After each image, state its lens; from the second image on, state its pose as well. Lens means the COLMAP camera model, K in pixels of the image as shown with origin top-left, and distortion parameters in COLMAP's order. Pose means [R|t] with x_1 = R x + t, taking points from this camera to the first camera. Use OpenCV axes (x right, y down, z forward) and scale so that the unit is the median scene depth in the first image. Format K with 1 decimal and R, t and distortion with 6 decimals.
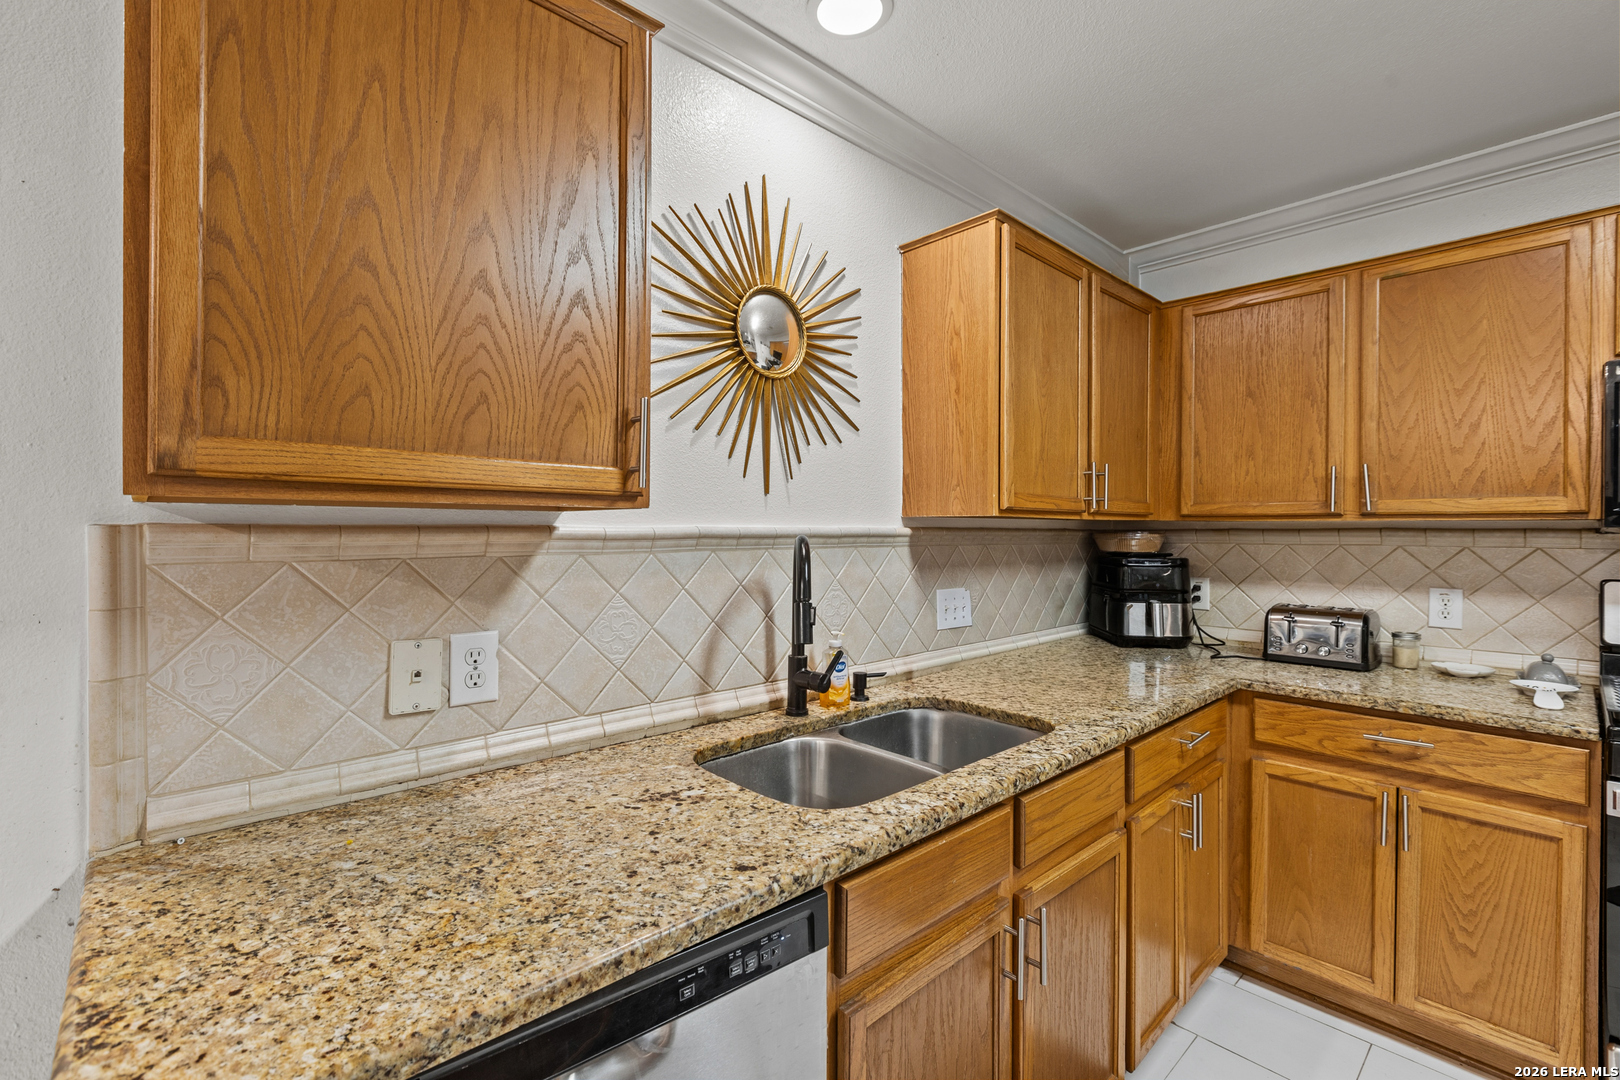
lens RADIAL K [[722.4, 0, 798.2], [0, 722.4, 530.7], [0, 0, 1]] dist [0.001311, -0.000710]
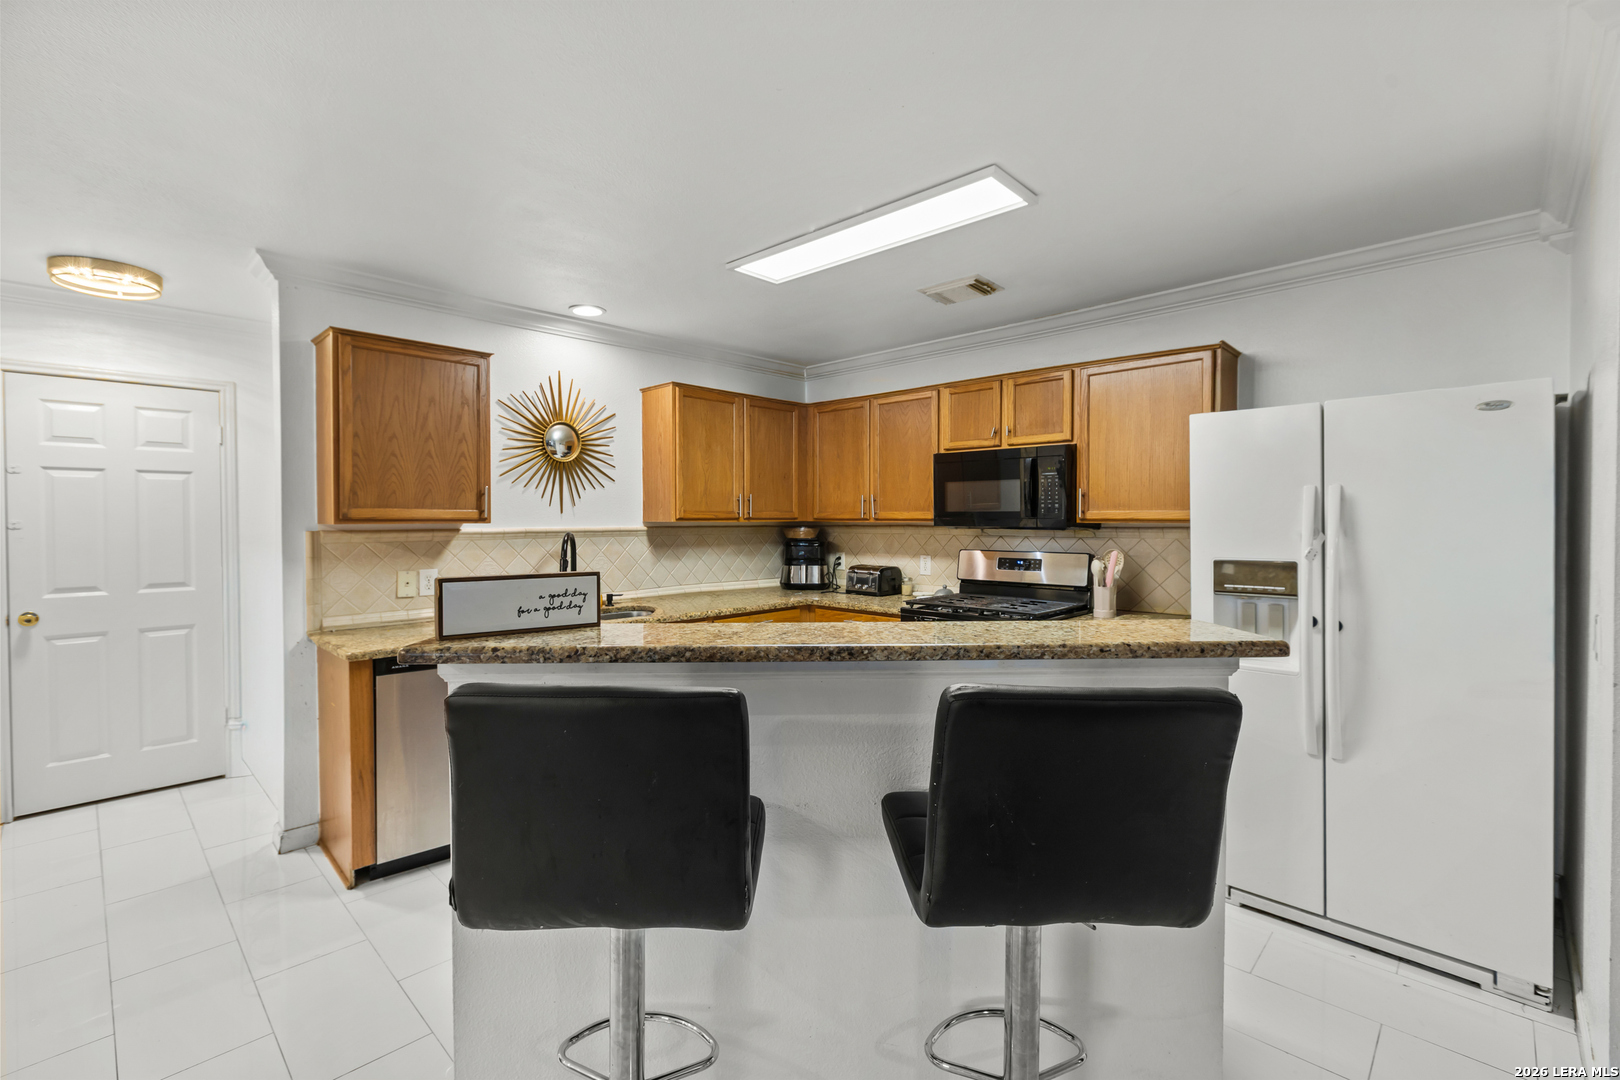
lens RADIAL K [[722.4, 0, 801.1], [0, 722.4, 528.8], [0, 0, 1]] dist [0.001311, -0.000710]
pose [[0.998680, -0.005328, 0.051087, 0.568627], [0.004668, 0.999904, 0.013023, -0.026982], [-0.051151, -0.012767, 0.998609, -1.245751]]
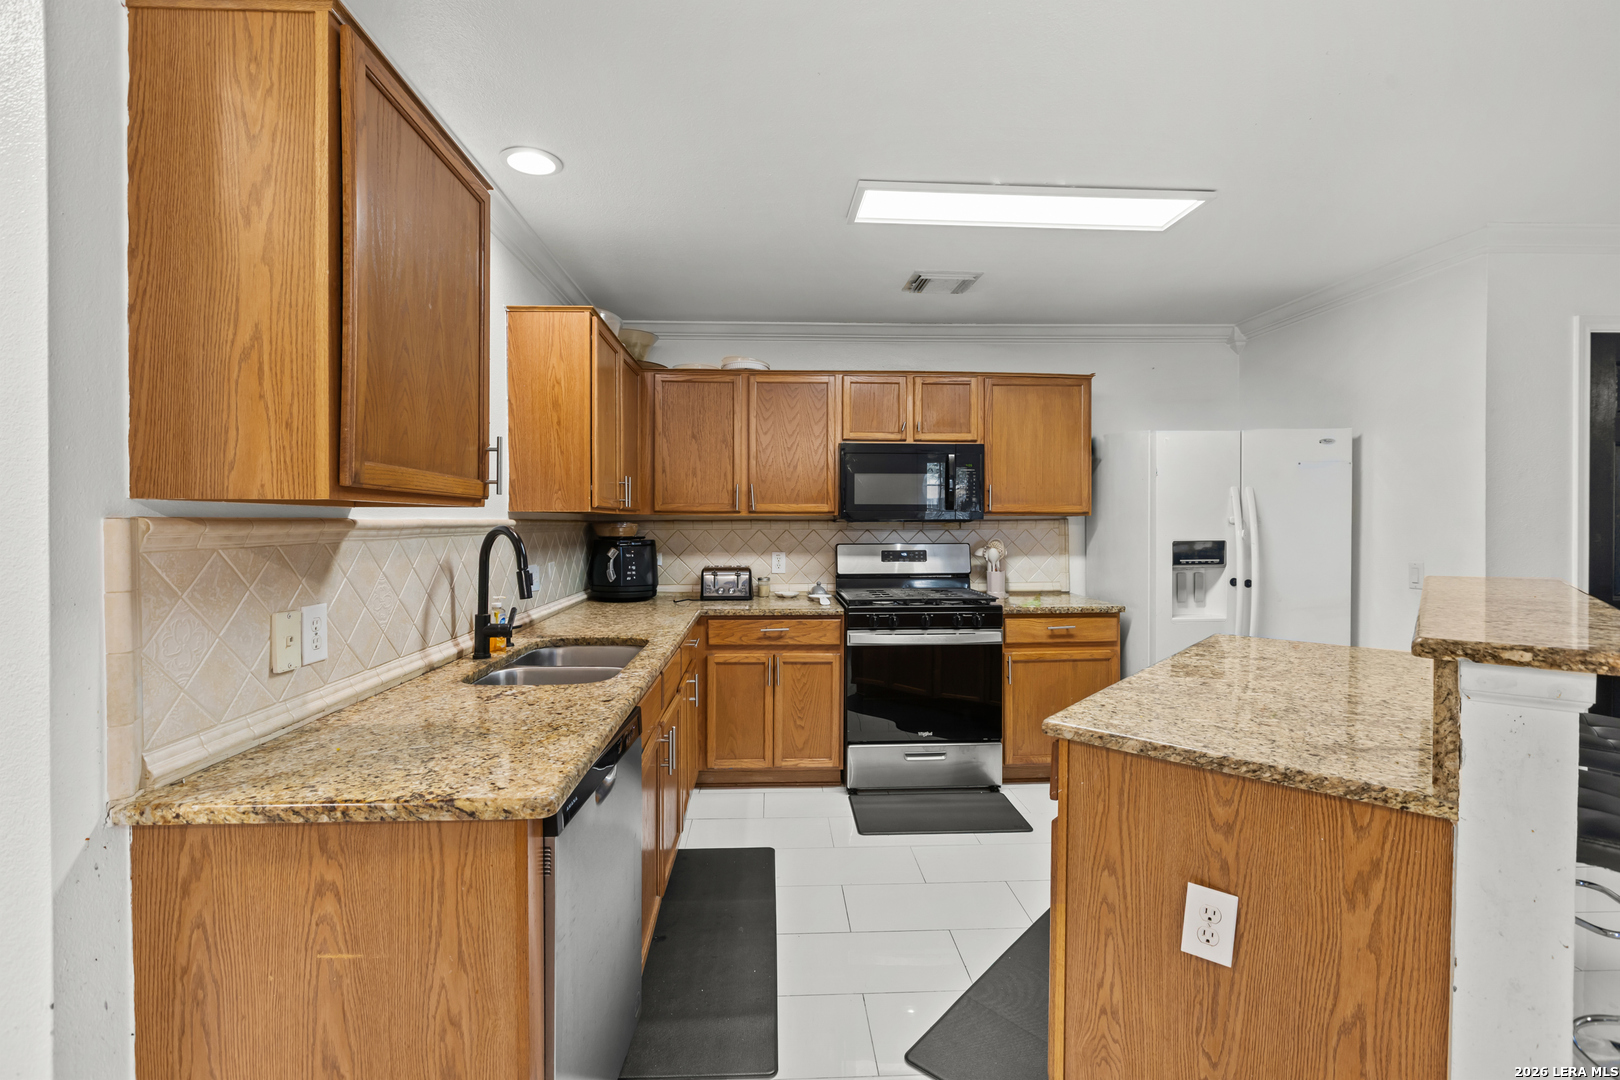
lens RADIAL K [[722.4, 0, 808.1], [0, 722.4, 527.3], [0, 0, 1]] dist [0.001311, -0.000710]
pose [[0.640859, -0.009628, 0.767599, -0.607410], [0.004359, 0.999951, 0.008904, 0.000380], [-0.767647, -0.002360, 0.640869, -0.312300]]
